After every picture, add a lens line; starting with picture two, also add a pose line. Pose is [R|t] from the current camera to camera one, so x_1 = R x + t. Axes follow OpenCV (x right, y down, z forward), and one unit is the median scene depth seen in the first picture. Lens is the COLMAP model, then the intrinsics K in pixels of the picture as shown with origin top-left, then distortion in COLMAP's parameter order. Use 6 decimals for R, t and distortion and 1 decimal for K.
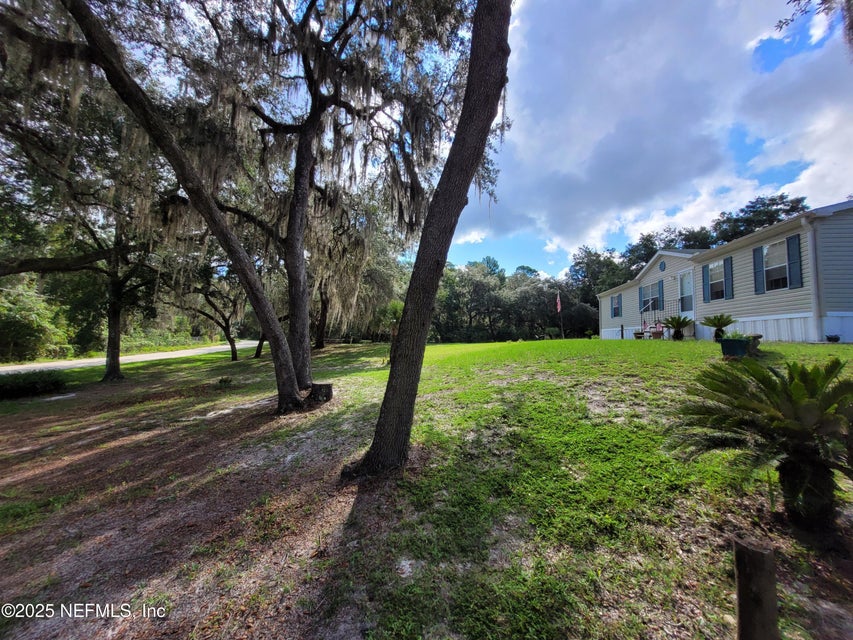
lens RADIAL K [[335.1, 0, 436.1], [0, 335.1, 312.1], [0, 0, 1]] dist [0.002031, 0.000295]
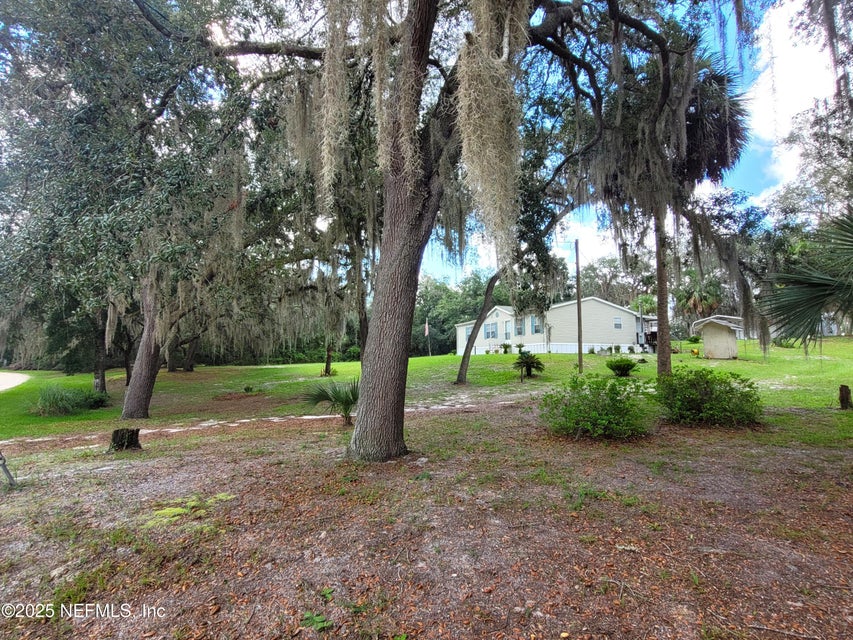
lens RADIAL K [[412.4, 0, 439.1], [0, 412.4, 307.8], [0, 0, 1]] dist [0.003137, -0.000234]
pose [[0.875458, 0.042239, 0.481446, -0.944360], [-0.020510, 0.998523, -0.050309, -0.069996], [-0.482860, 0.034169, 0.875031, -1.129113]]
